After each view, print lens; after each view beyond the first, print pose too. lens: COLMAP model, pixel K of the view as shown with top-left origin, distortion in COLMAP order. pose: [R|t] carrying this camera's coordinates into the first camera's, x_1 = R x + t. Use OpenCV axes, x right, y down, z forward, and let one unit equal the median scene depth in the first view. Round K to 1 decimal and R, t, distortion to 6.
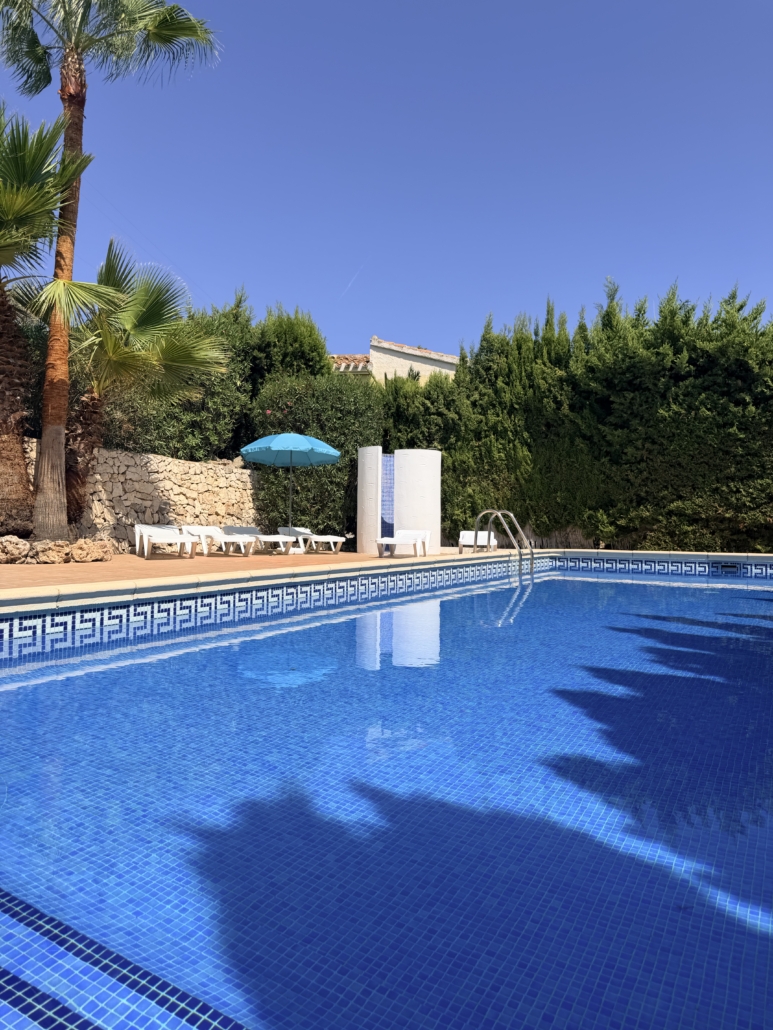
lens RADIAL K [[719.8, 0, 391.5], [0, 719.8, 517.9], [0, 0, 1]] dist [0.037509, -0.029313]
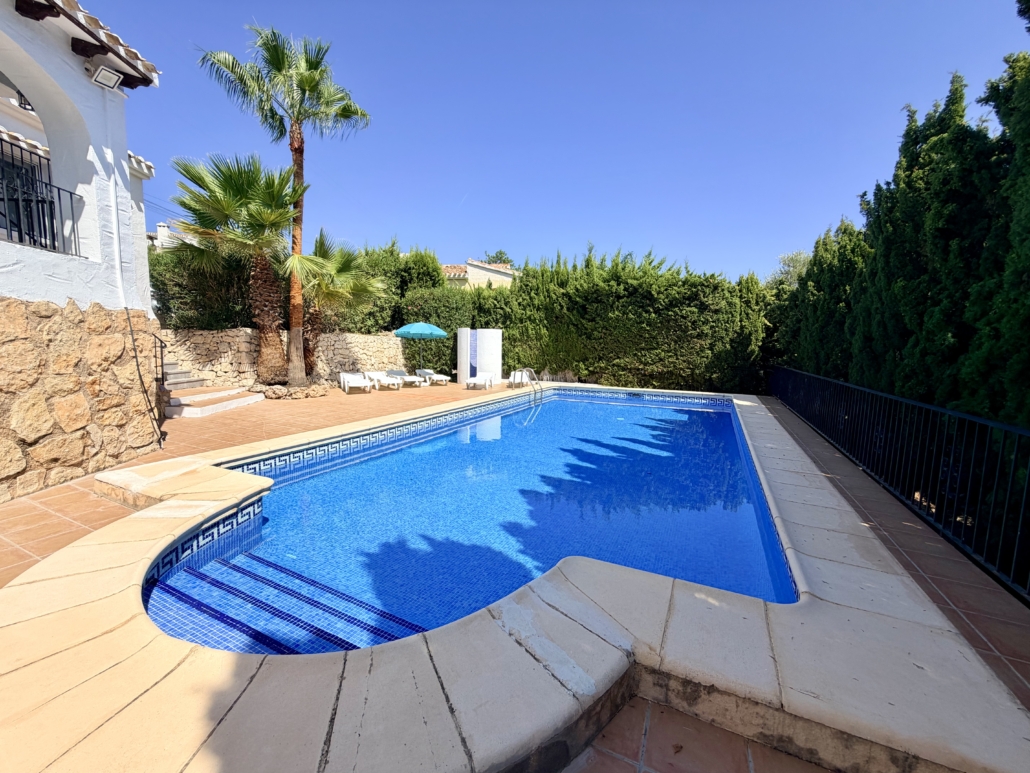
lens RADIAL K [[410.3, 0, 516.4], [0, 410.3, 388.3], [0, 0, 1]] dist [0.000263, -0.000208]
pose [[0.997989, -0.000685, 0.063376, 0.041892], [-0.006937, 0.992754, 0.119962, -0.074761], [-0.062999, -0.120161, 0.990754, -0.112385]]
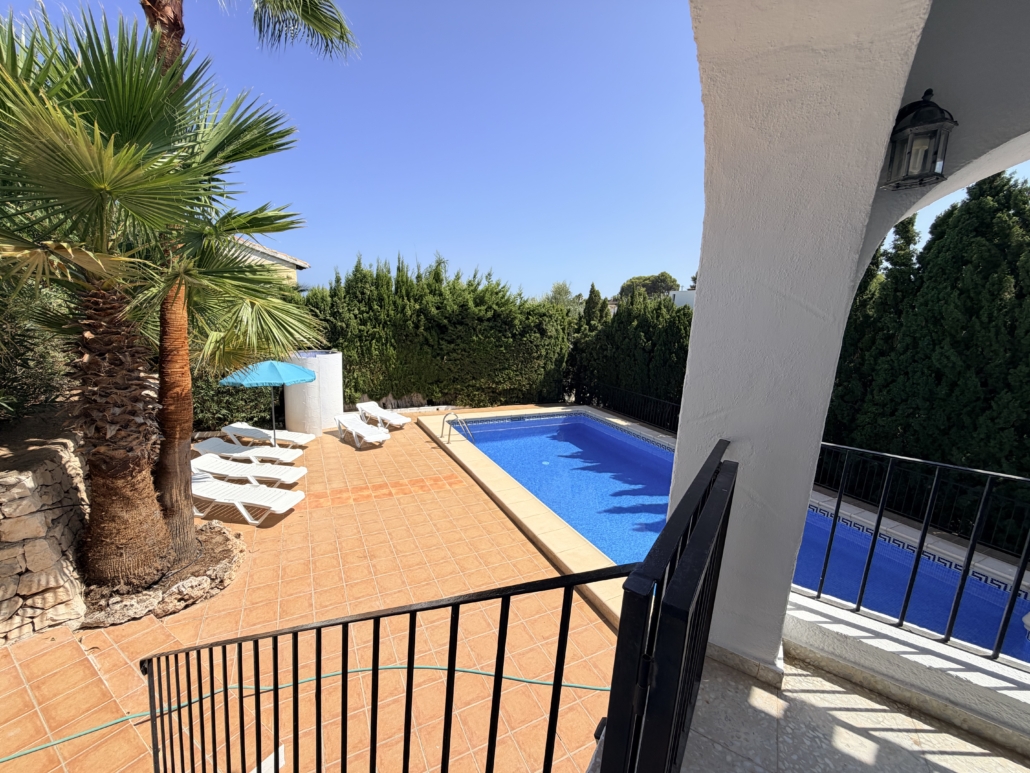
lens RADIAL K [[410.3, 0, 499.6], [0, 410.3, 389.9], [0, 0, 1]] dist [0.000263, -0.000208]
pose [[0.559052, -0.140065, 0.817217, -0.478074], [-0.065224, 0.975145, 0.211752, -0.233323], [-0.826563, -0.171683, 0.536020, 0.311075]]
